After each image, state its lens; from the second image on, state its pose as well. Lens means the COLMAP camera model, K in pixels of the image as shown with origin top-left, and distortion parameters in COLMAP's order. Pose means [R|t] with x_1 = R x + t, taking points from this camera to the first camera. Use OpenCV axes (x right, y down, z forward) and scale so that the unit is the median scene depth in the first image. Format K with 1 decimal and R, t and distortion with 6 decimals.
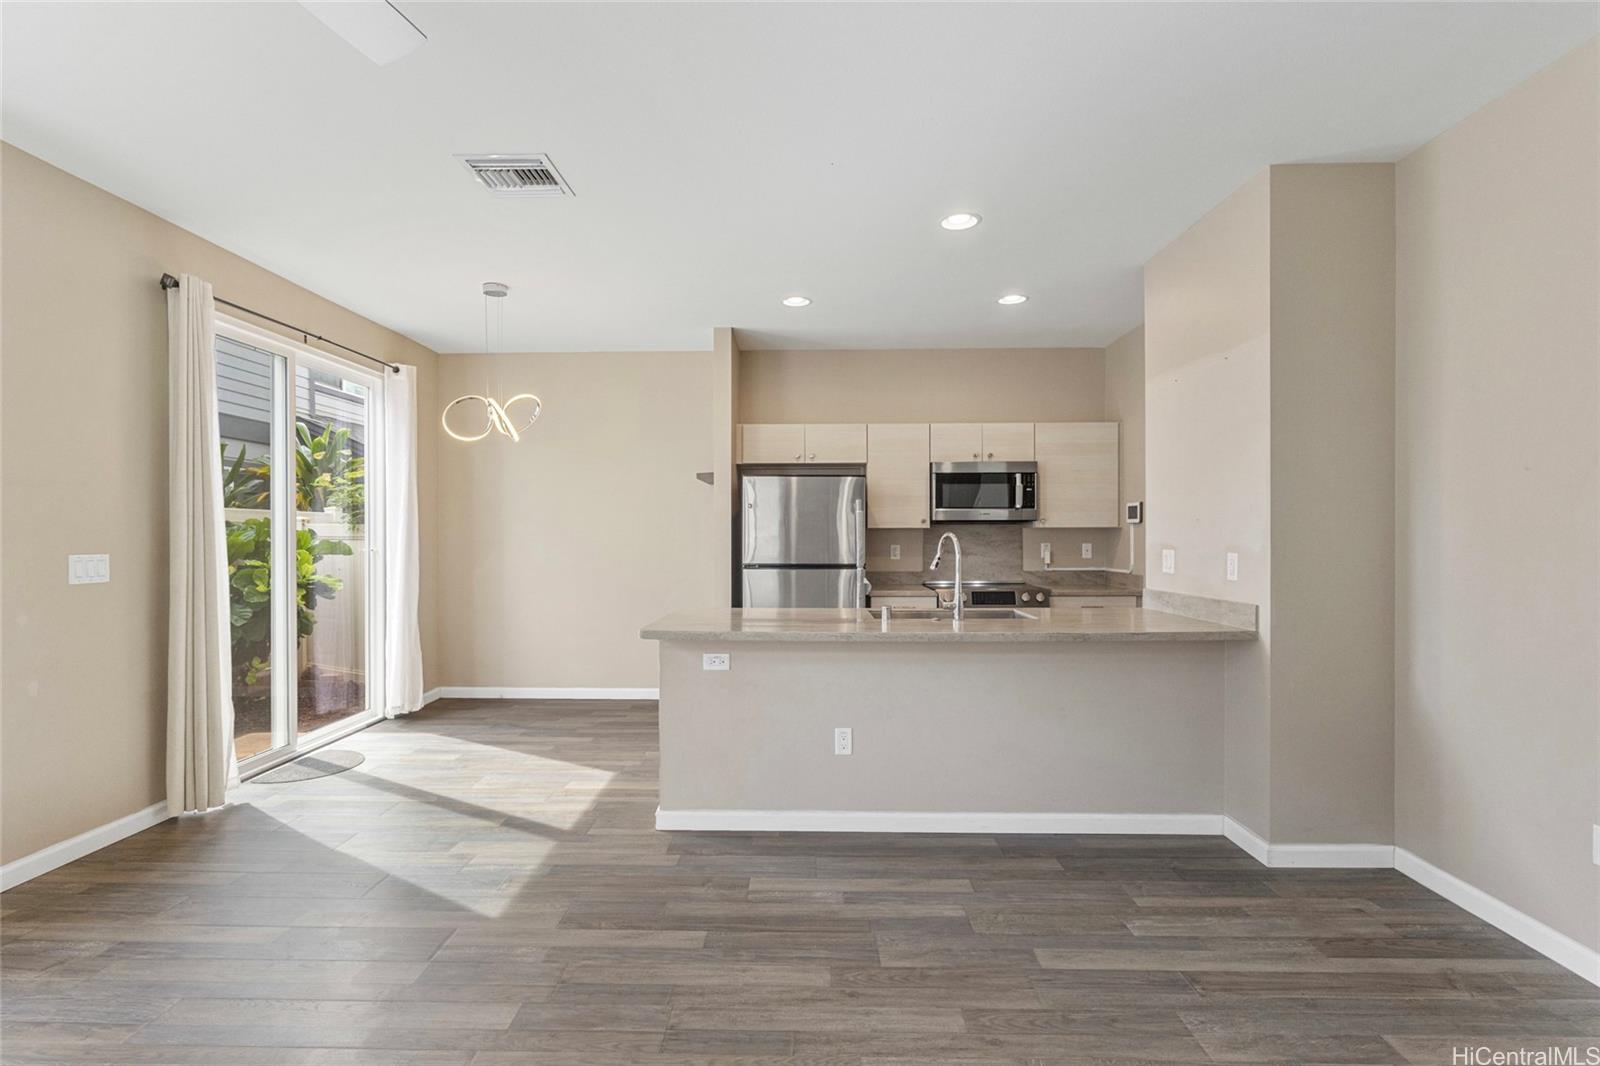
lens RADIAL K [[739.8, 0, 799.3], [0, 739.8, 537.3], [0, 0, 1]] dist [-0.000776, -0.000054]
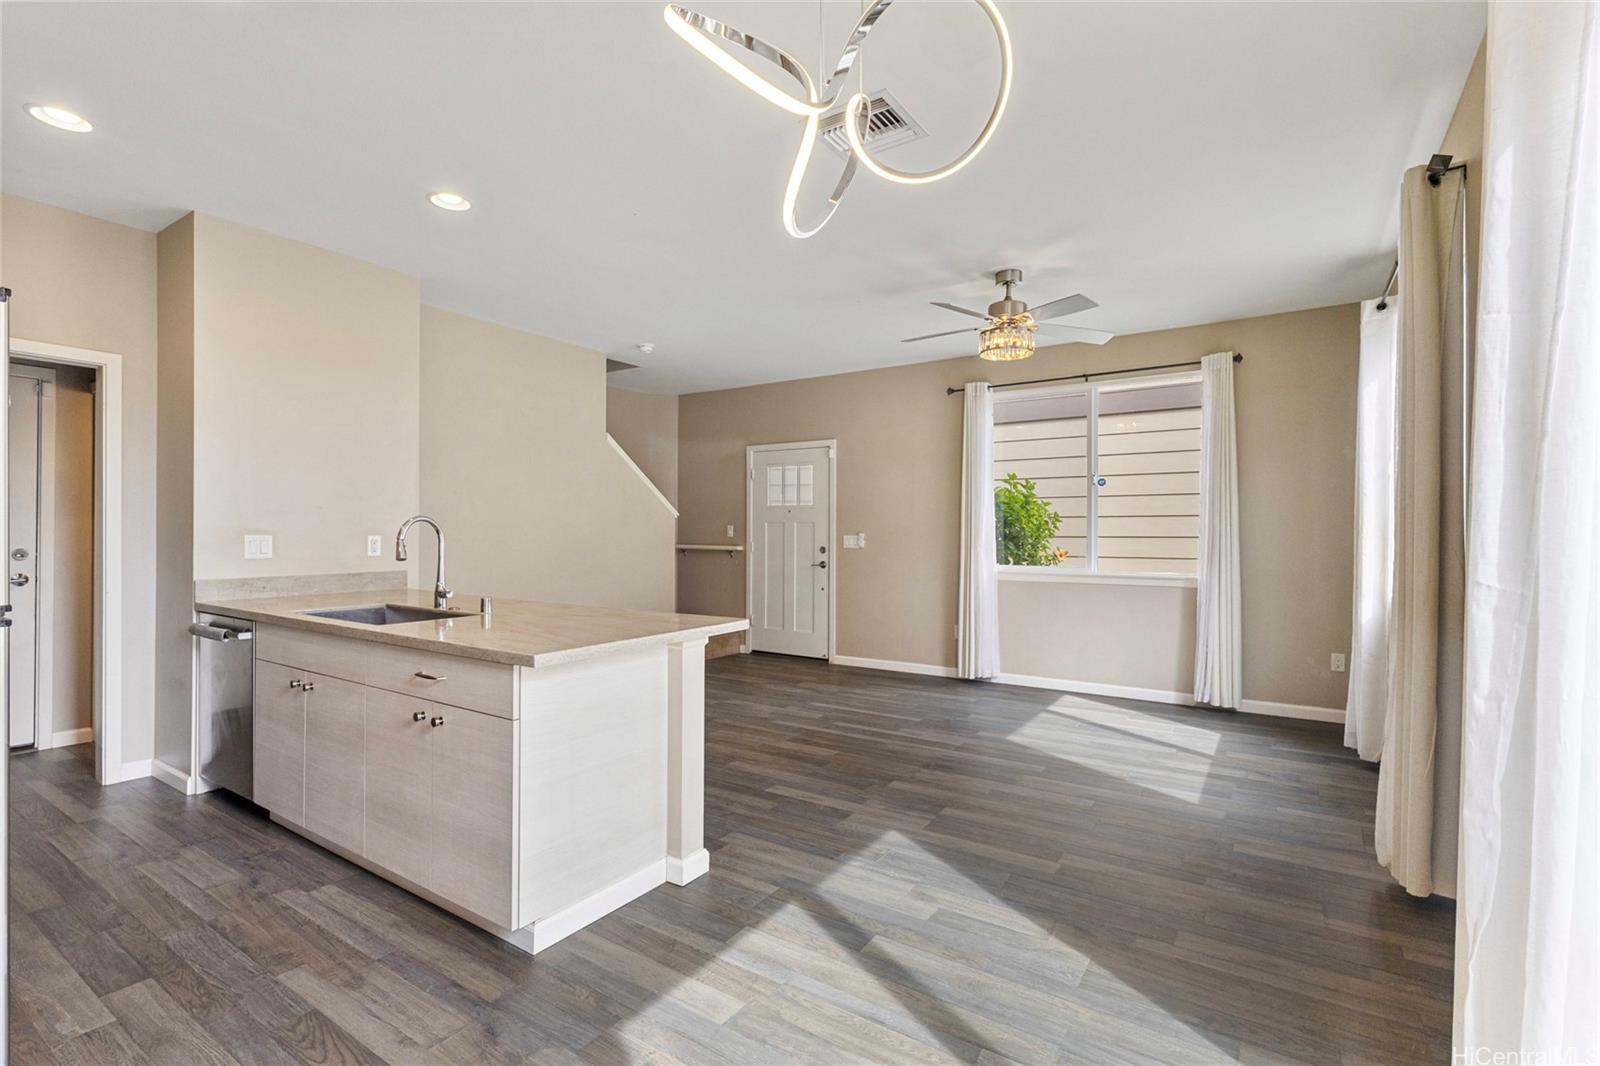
lens RADIAL K [[728.0, 0, 782.5], [0, 728.0, 530.8], [0, 0, 1]] dist [-0.000211, -0.000063]
pose [[-0.829437, -0.001533, 0.558599, -0.687988], [-0.001376, 0.999999, 0.000701, 0.010654], [-0.558599, -0.000187, -0.829438, 1.555716]]
